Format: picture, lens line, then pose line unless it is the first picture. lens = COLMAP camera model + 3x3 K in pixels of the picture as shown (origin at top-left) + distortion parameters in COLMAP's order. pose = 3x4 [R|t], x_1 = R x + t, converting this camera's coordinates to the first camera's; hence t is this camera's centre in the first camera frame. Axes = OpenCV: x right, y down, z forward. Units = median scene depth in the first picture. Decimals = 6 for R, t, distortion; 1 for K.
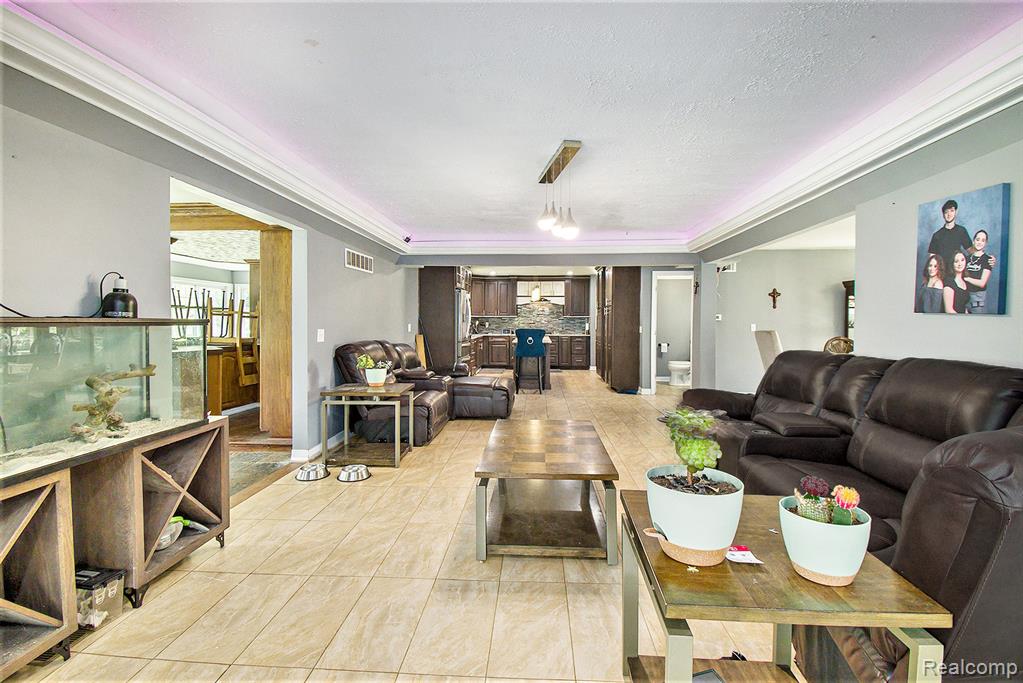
lens RADIAL K [[452.9, 0, 513.8], [0, 452.9, 332.1], [0, 0, 1]] dist [-0.000065, -0.000169]
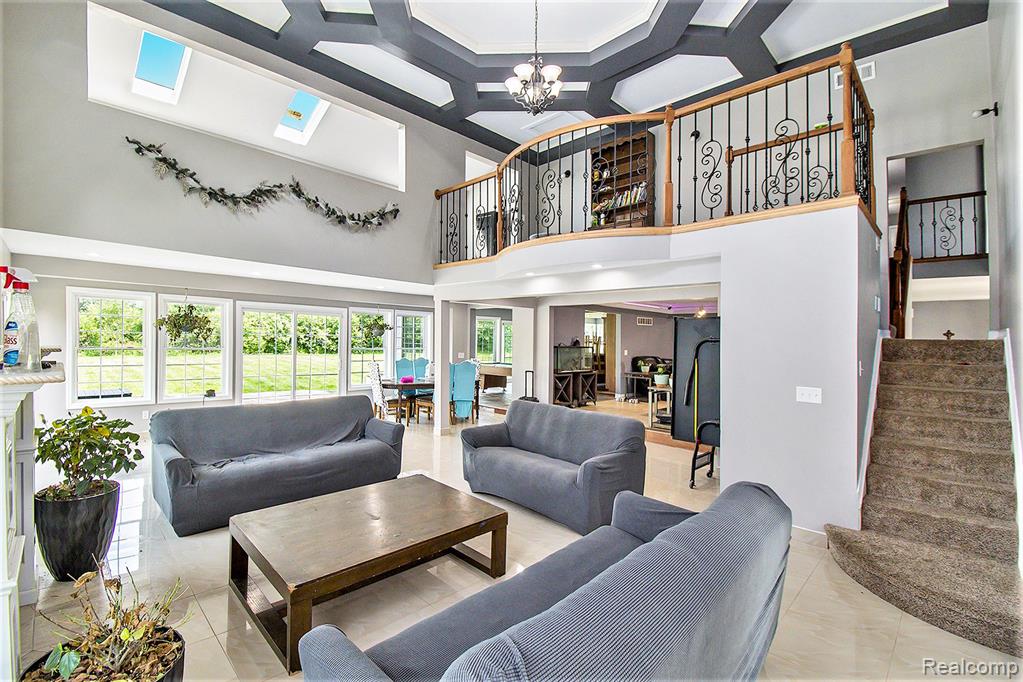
lens RADIAL K [[452.9, 0, 513.8], [0, 452.9, 331.6], [0, 0, 1]] dist [-0.000065, -0.000169]
pose [[0.750708, -0.005904, -0.660608, 0.848218], [-0.026144, 0.998911, -0.038638, 0.004796], [0.660117, 0.046277, 0.749736, -1.450984]]
